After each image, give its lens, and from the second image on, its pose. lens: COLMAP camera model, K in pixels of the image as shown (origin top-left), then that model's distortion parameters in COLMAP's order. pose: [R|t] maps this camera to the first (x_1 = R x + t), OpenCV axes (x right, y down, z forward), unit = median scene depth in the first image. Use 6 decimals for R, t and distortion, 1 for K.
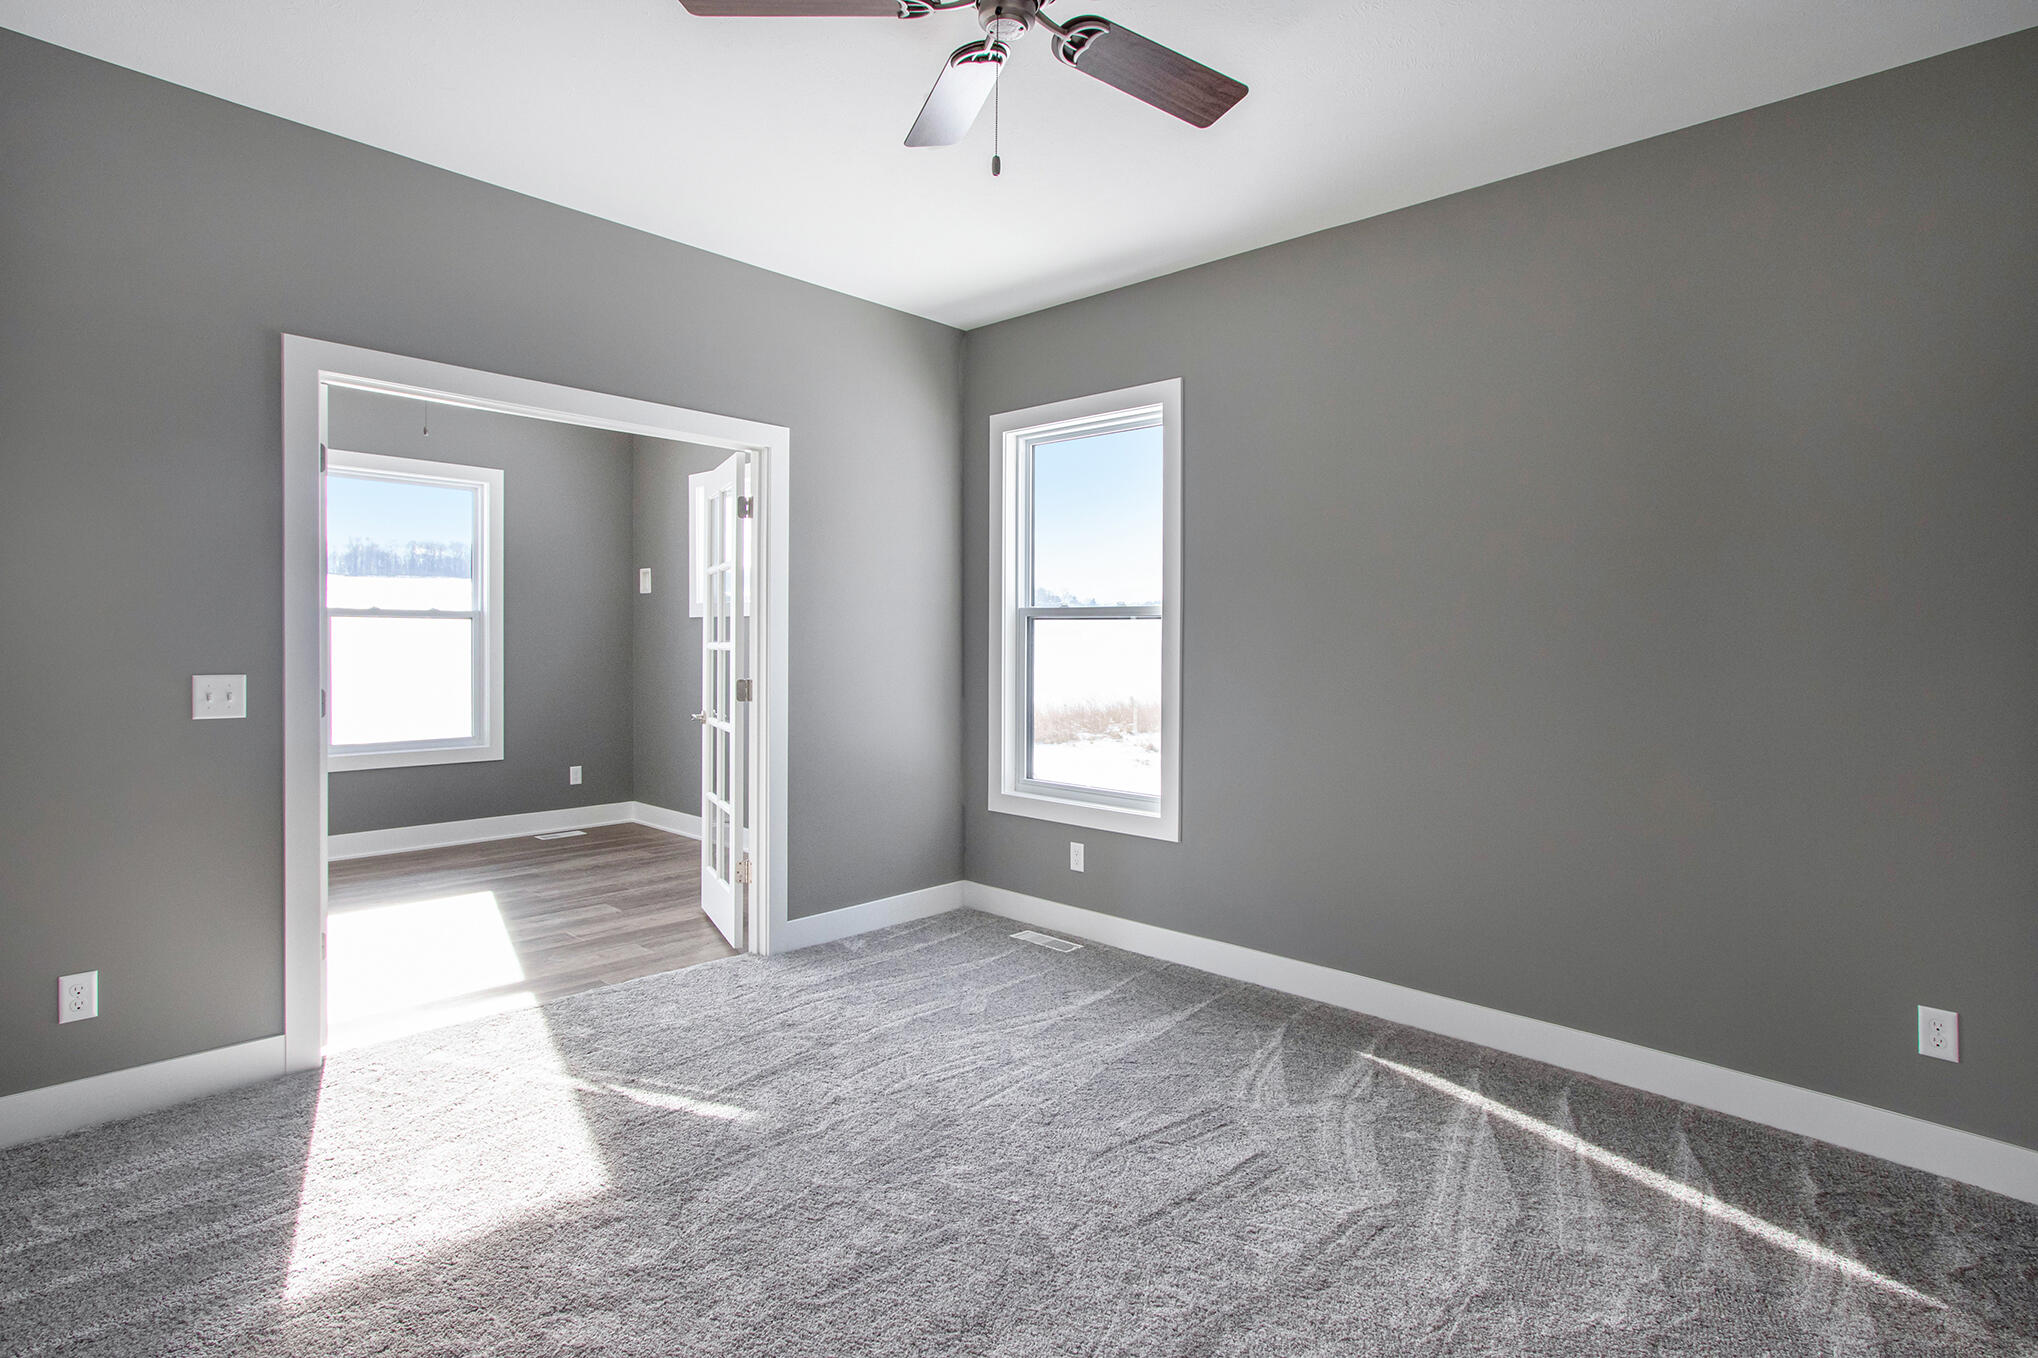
lens RADIAL K [[993.1, 0, 1020.4], [0, 993.1, 671.3], [0, 0, 1]] dist [-0.003013, 0.002189]
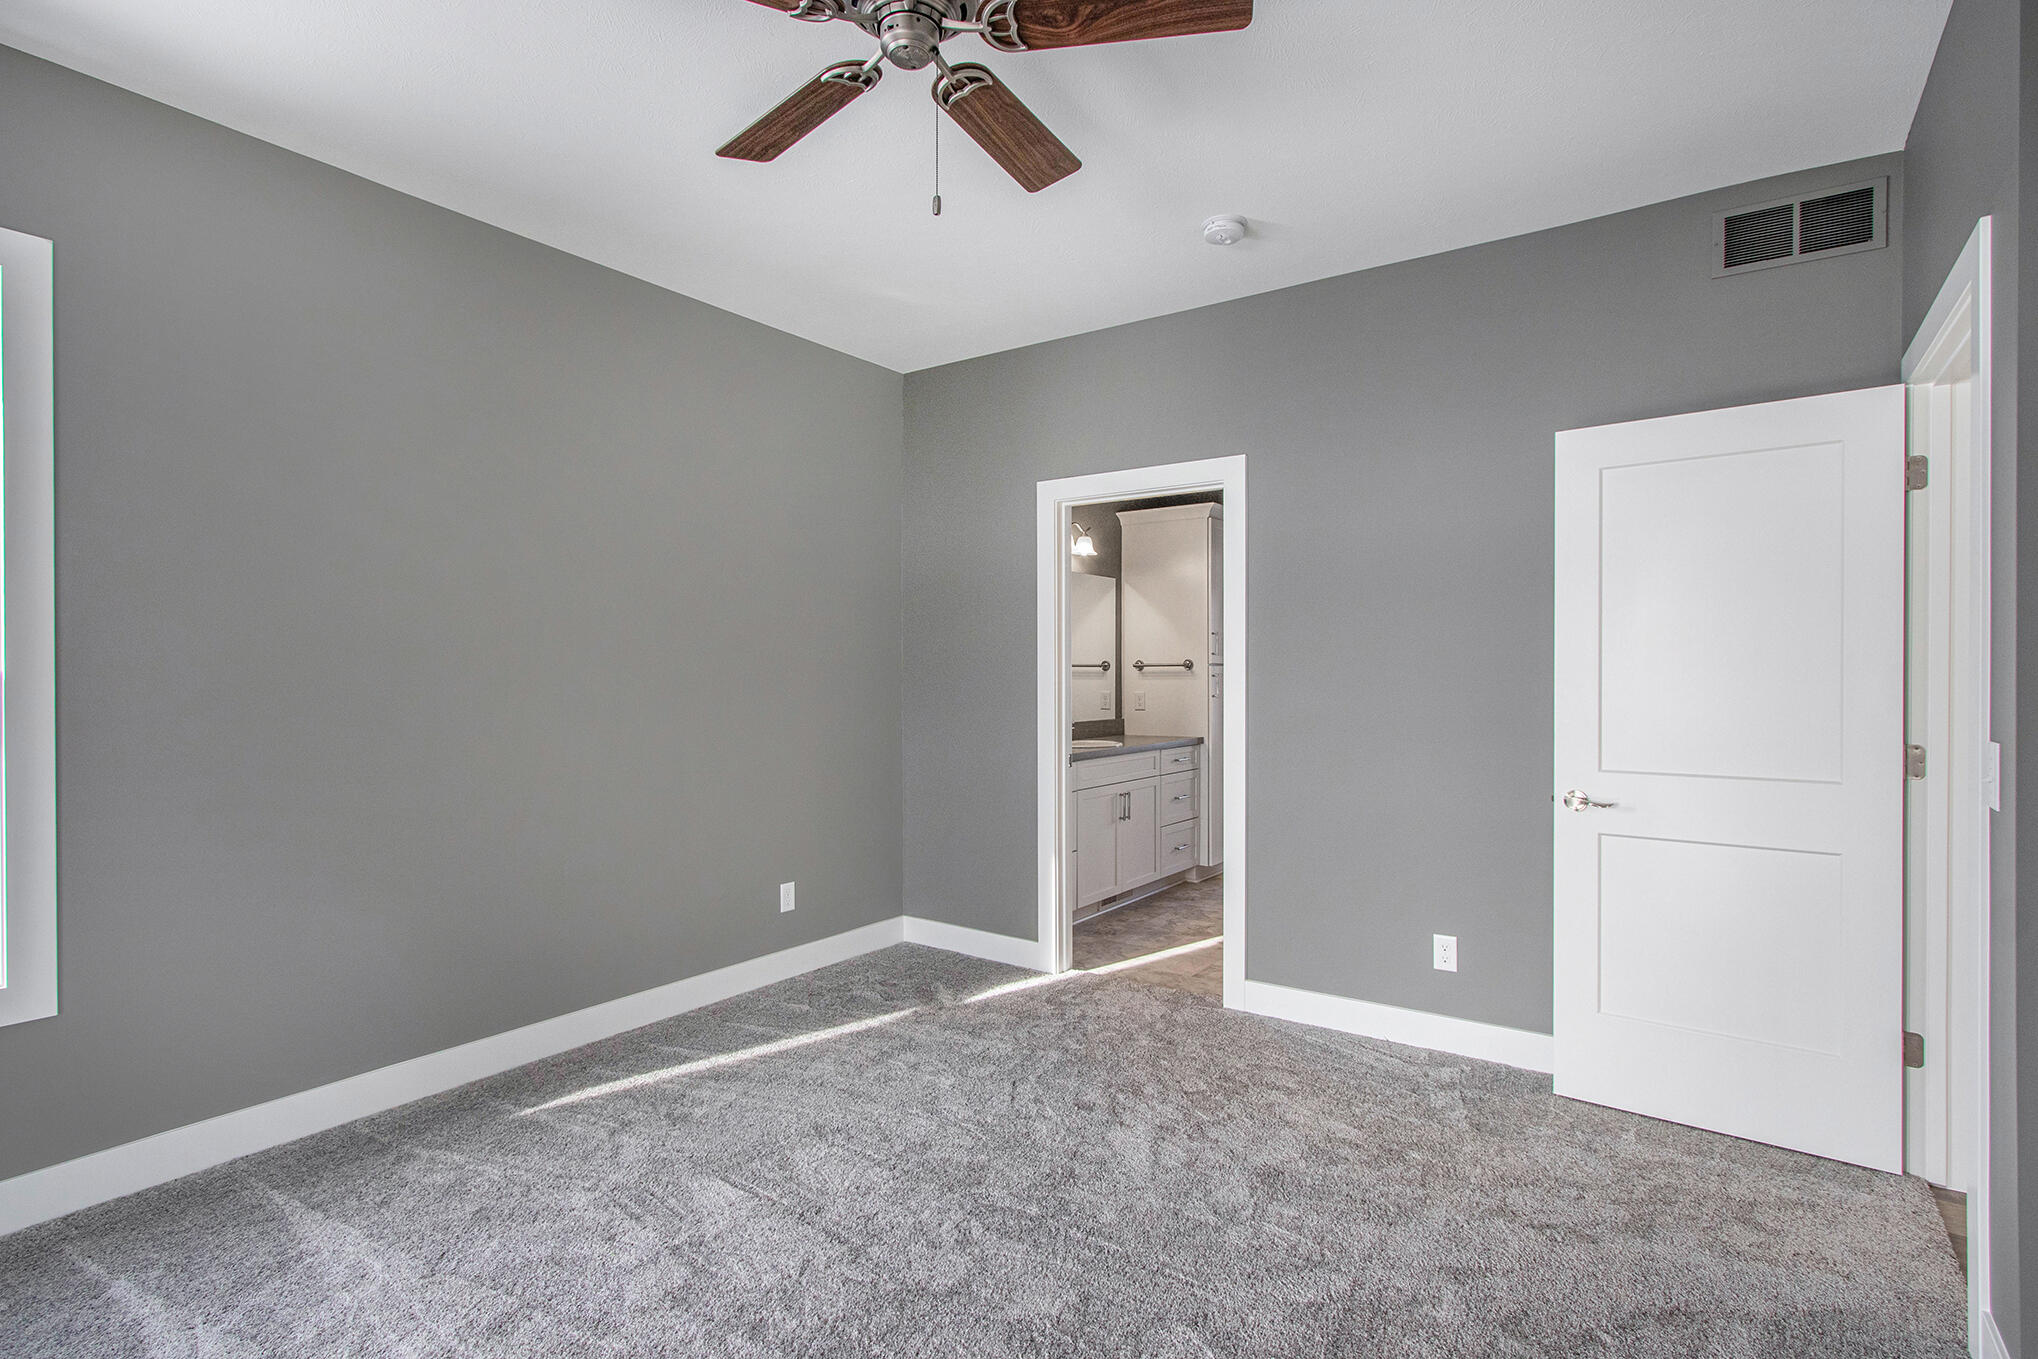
lens RADIAL K [[993.1, 0, 1026.1], [0, 993.1, 677.7], [0, 0, 1]] dist [-0.003013, 0.002189]
pose [[-0.152552, -0.022204, 0.988046, -0.736775], [0.015039, 0.999580, 0.024785, -0.046353], [-0.988181, 0.018640, -0.152154, 0.762310]]
